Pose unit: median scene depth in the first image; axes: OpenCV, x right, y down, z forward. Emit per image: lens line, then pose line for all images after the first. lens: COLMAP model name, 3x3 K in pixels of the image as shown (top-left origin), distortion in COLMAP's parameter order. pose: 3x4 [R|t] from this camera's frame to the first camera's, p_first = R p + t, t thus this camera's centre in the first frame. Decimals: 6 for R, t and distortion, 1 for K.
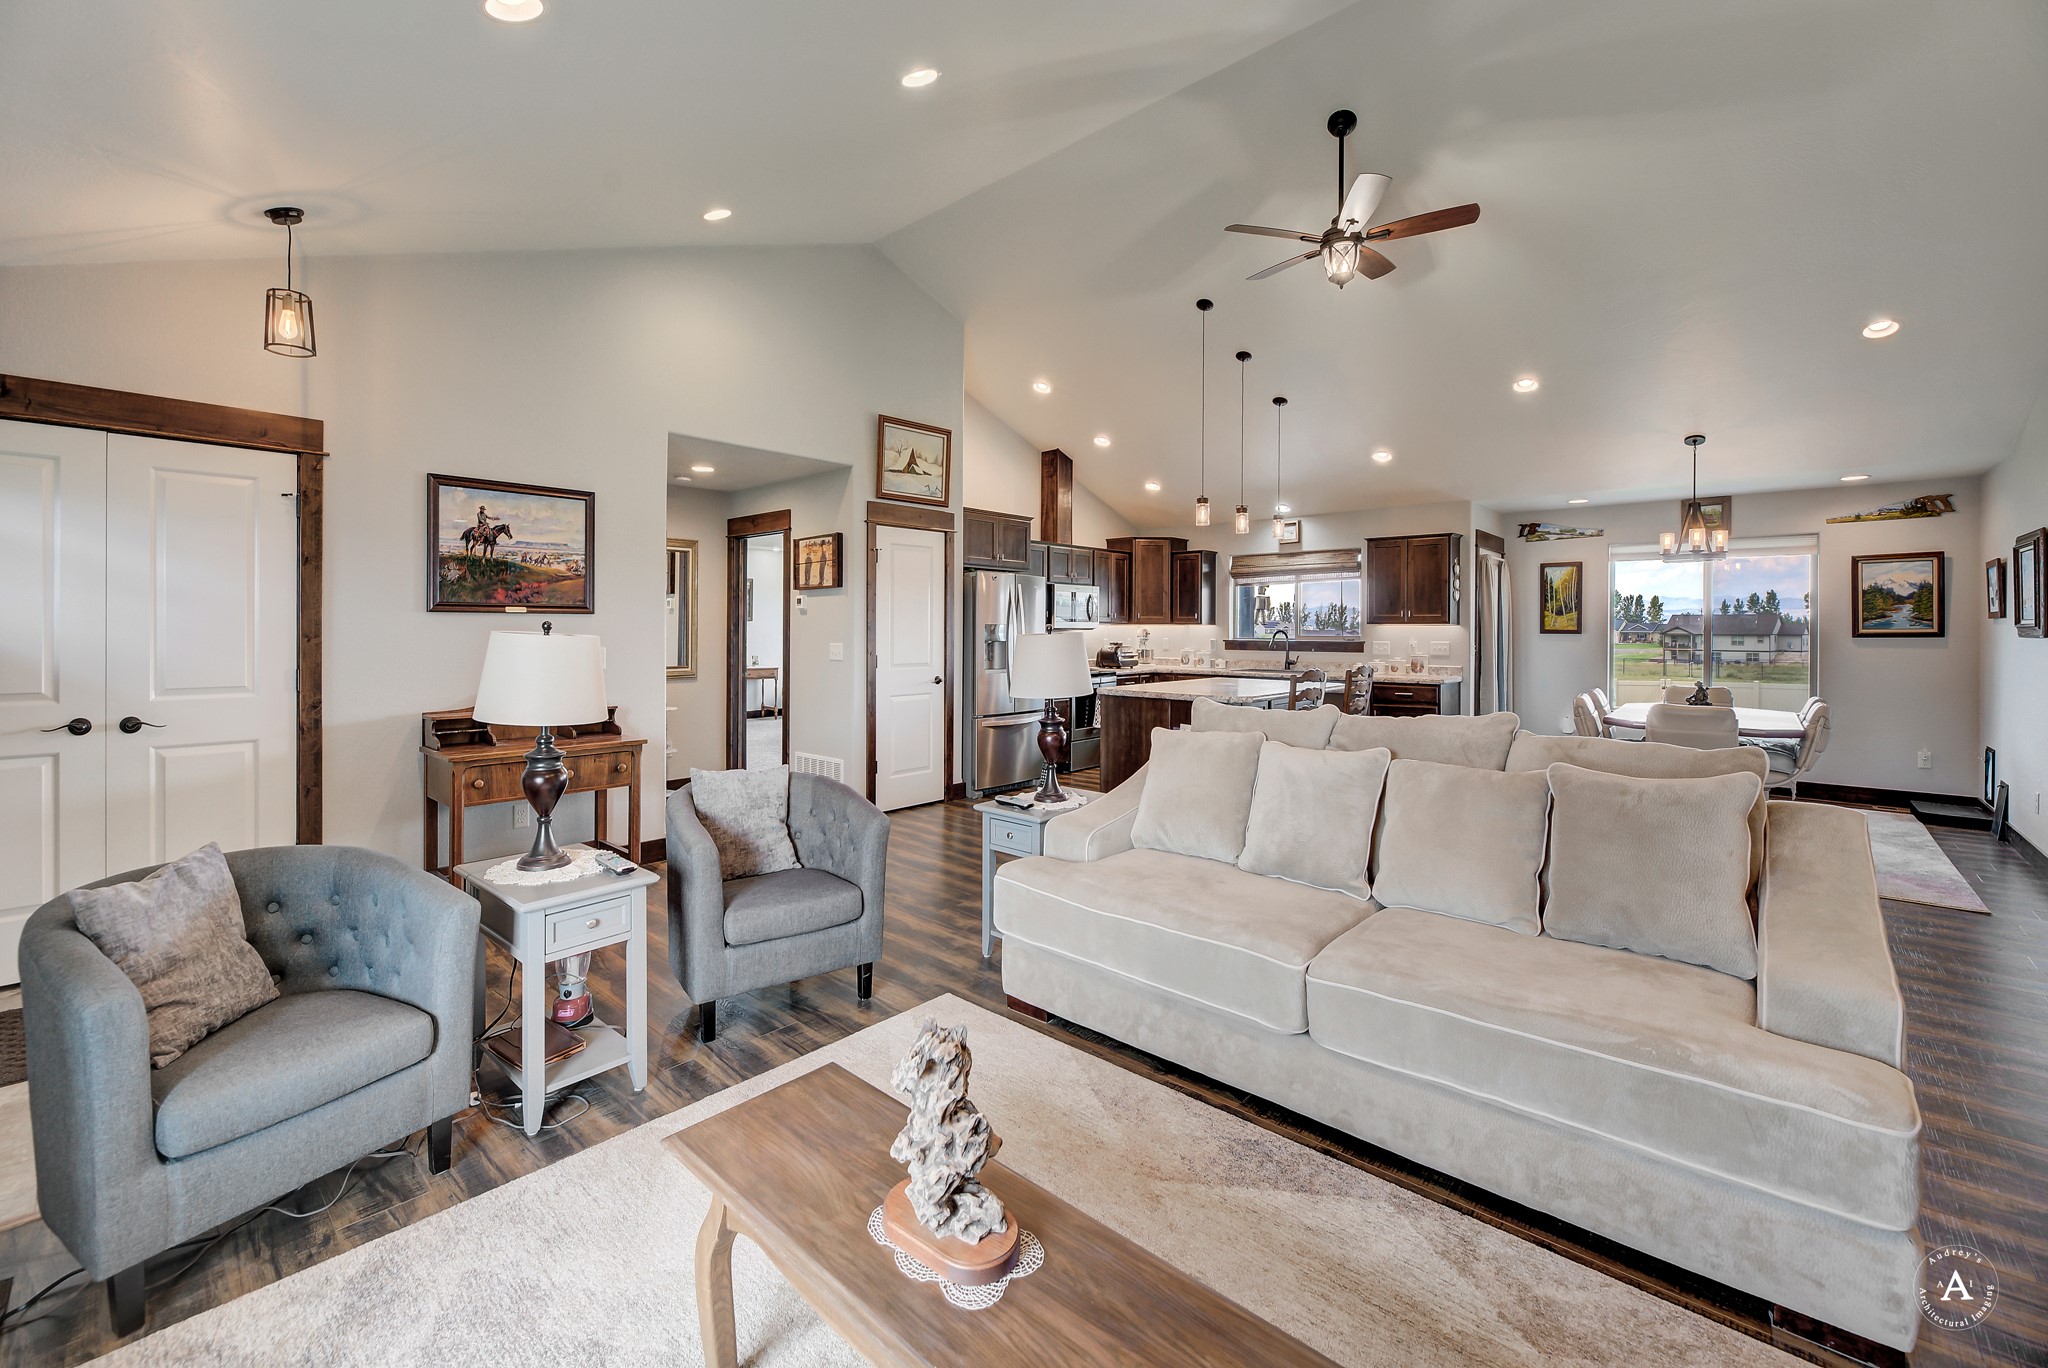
lens RADIAL K [[840.2, 0, 961.4], [0, 840.2, 632.0], [0, 0, 1]] dist [0.000489, -0.000290]
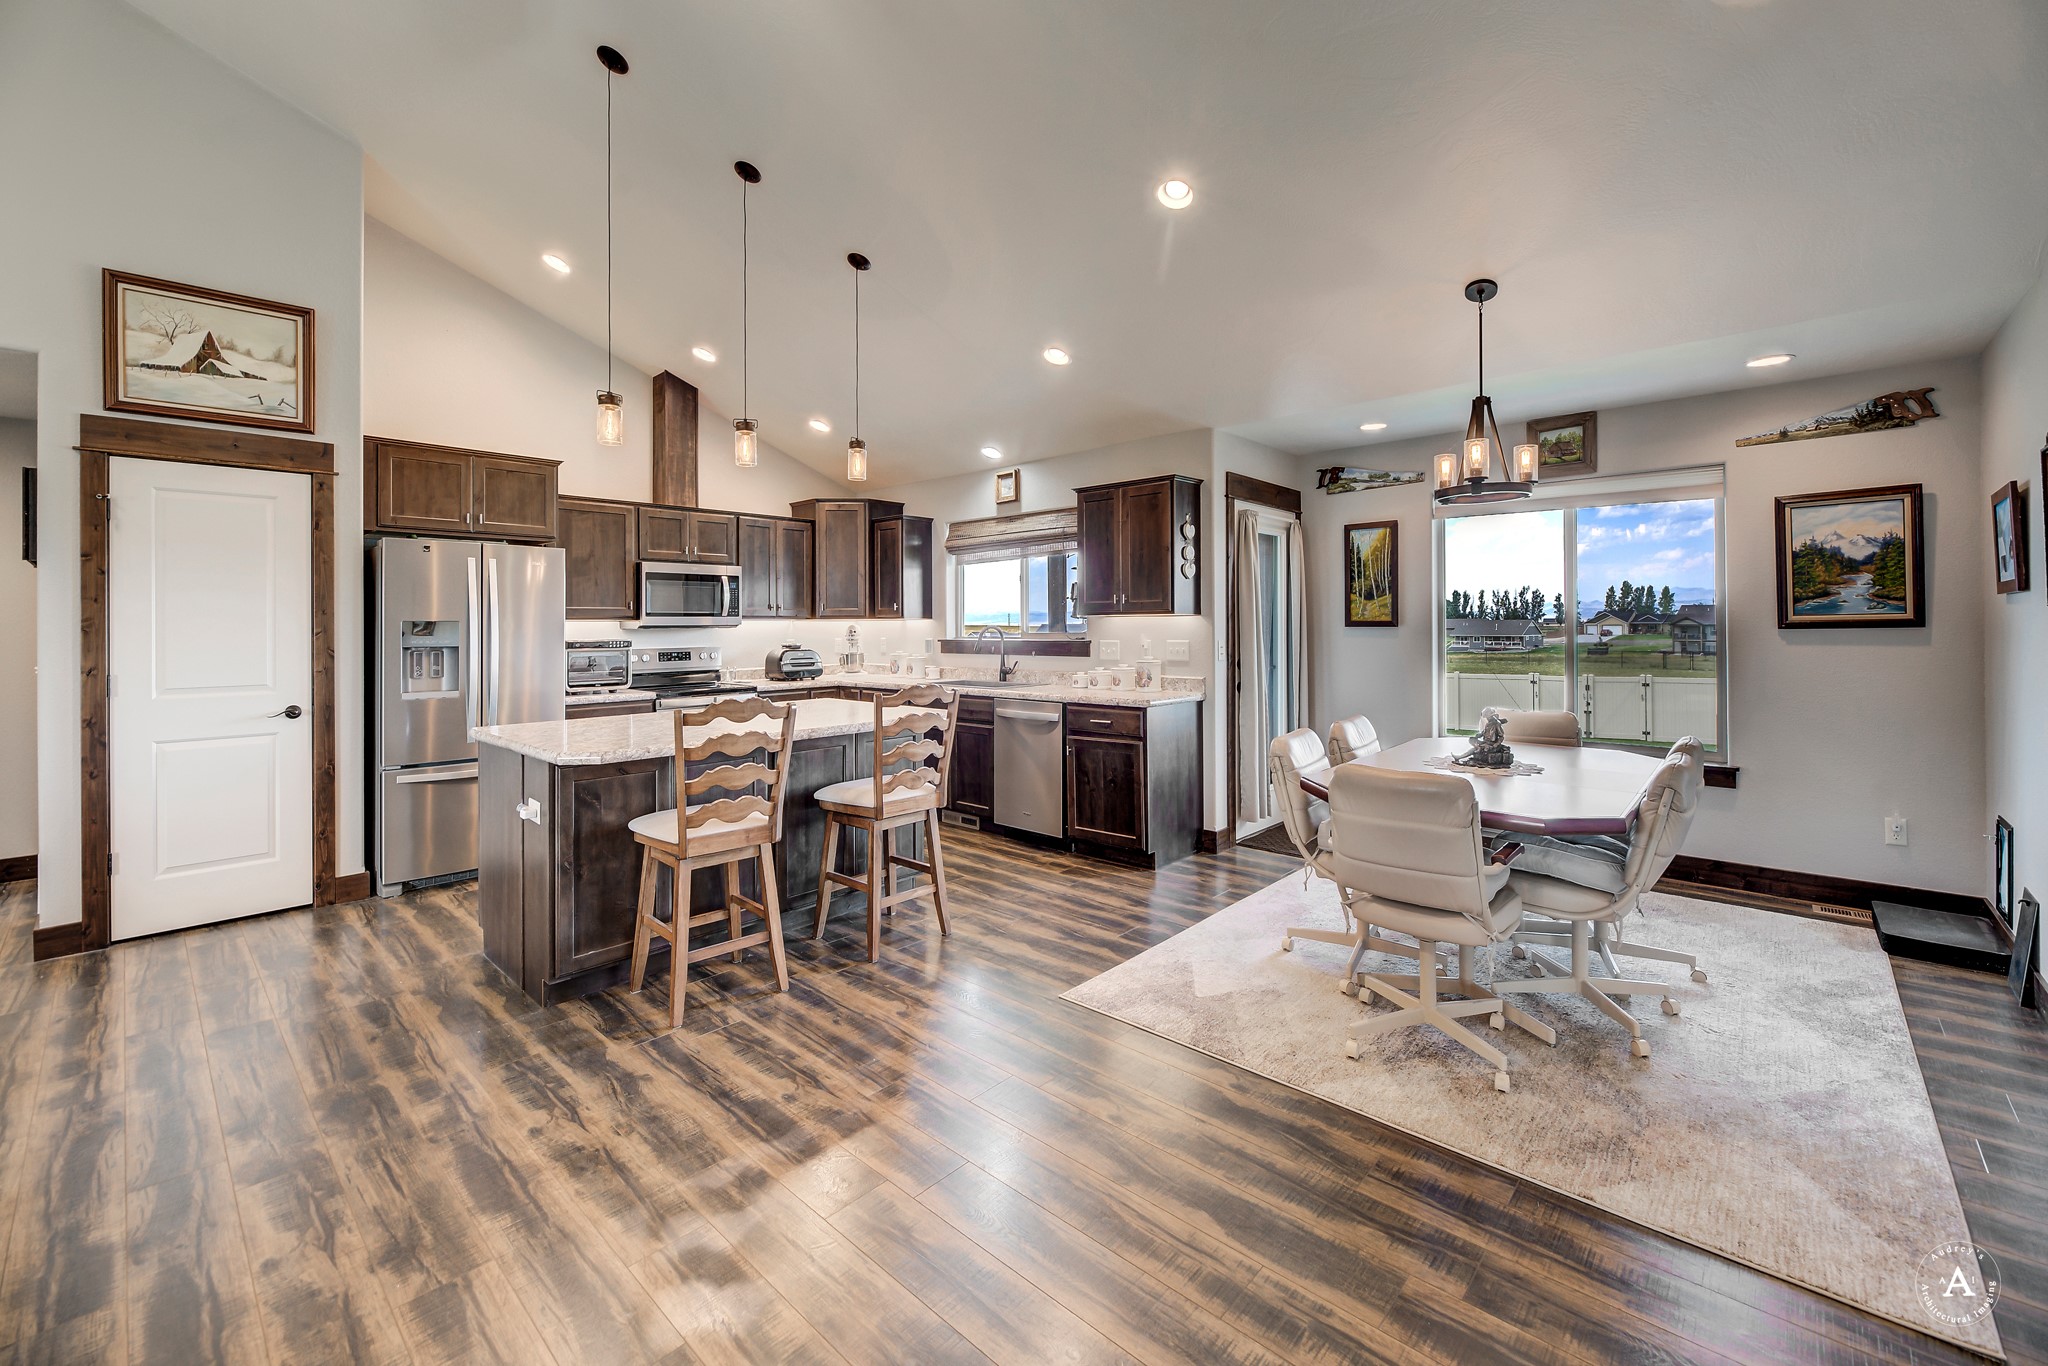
lens RADIAL K [[835.8, 0, 972.1], [0, 835.8, 624.3], [0, 0, 1]] dist [-0.001124, -0.000075]
pose [[0.999934, -0.009424, -0.006636, 0.476332], [0.009382, 0.999936, -0.006271, 0.001437], [0.006695, 0.006208, 0.999958, 0.385940]]
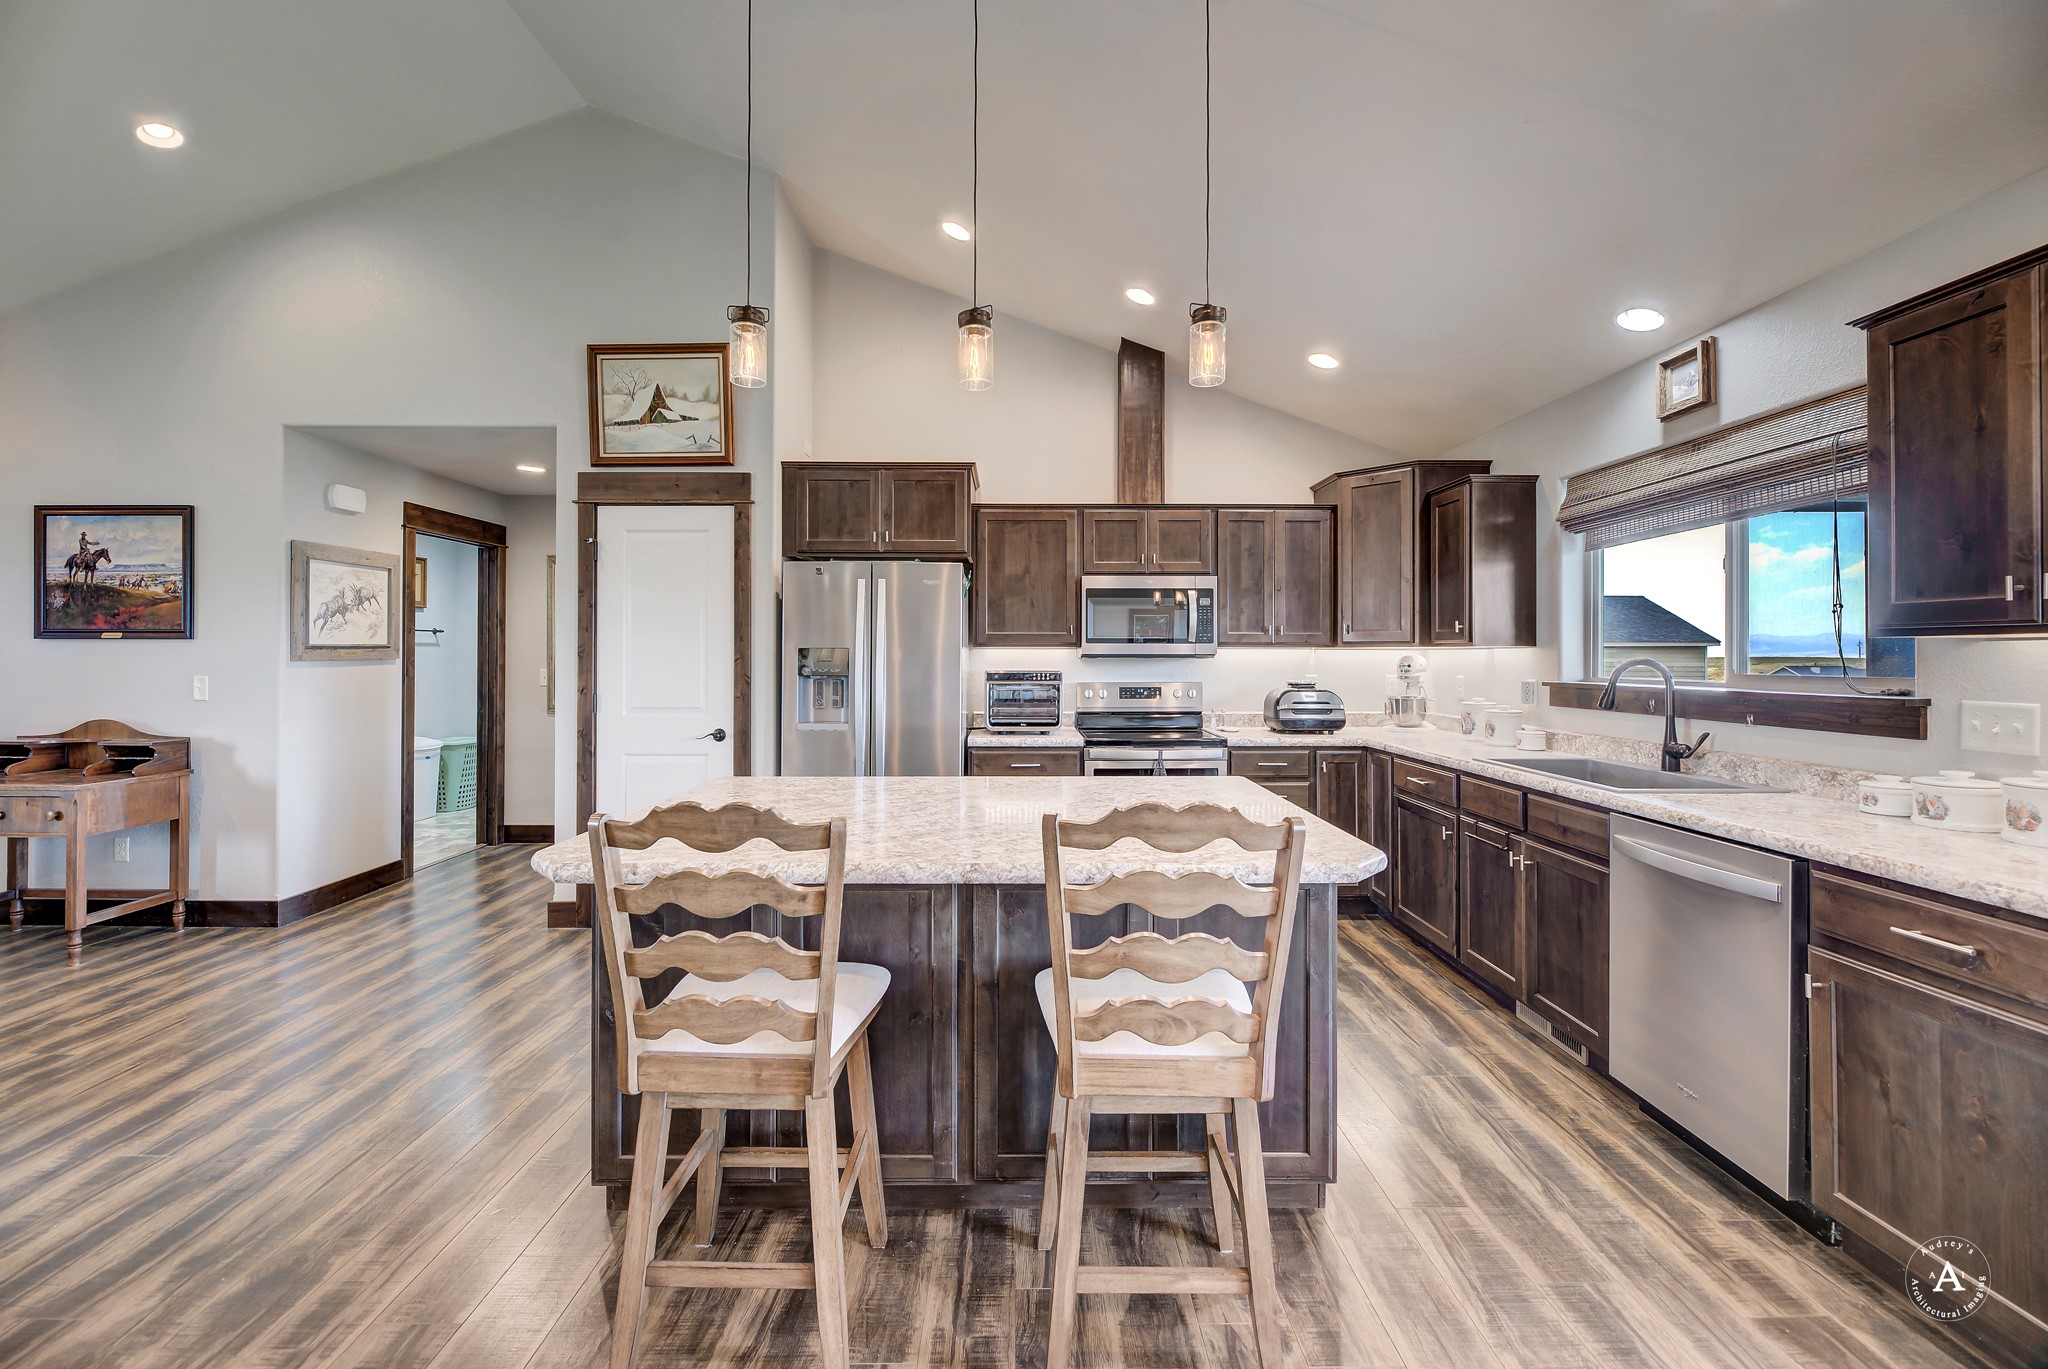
lens RADIAL K [[766.0, 0, 1022.0], [0, 766.0, 651.6], [0, 0, 1]] dist [-0.005188, -0.000361]
pose [[0.700017, -0.005591, -0.714104, 0.553224], [-0.003180, 0.999935, -0.010946, -0.000914], [0.714119, 0.009933, 0.699954, 0.753791]]
